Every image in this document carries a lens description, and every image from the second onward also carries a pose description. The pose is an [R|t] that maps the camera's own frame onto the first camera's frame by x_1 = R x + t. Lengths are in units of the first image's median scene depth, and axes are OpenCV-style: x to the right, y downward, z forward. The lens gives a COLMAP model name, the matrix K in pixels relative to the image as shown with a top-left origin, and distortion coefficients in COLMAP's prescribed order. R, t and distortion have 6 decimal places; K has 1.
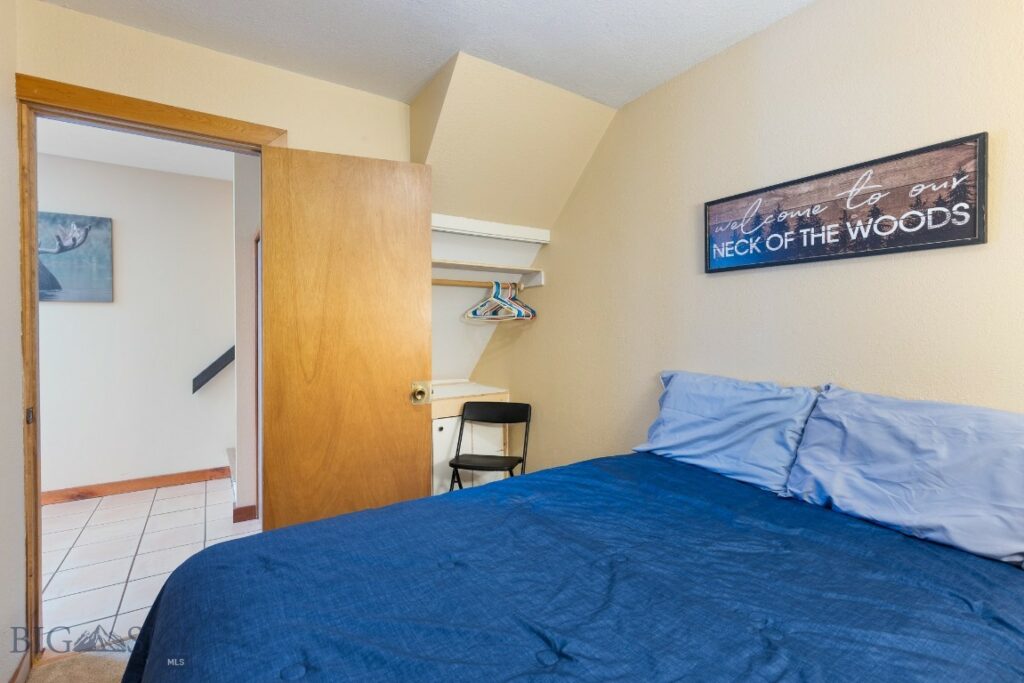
lens RADIAL K [[461.2, 0, 512.2], [0, 461.2, 333.1], [0, 0, 1]] dist [0.005401, -0.000766]
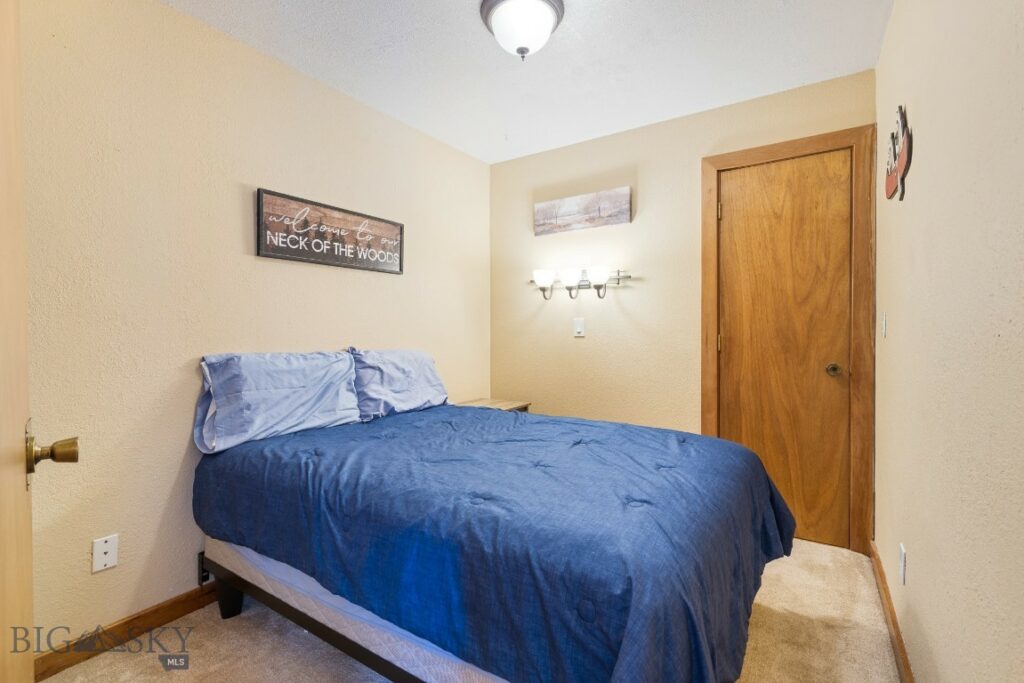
lens RADIAL K [[461.2, 0, 513.6], [0, 461.2, 338.4], [0, 0, 1]] dist [0.005401, -0.000766]
pose [[-0.400797, -0.019584, 0.915958, -1.033801], [0.012983, 0.999550, 0.027052, 0.048343], [-0.916075, 0.022734, -0.400362, 1.205193]]
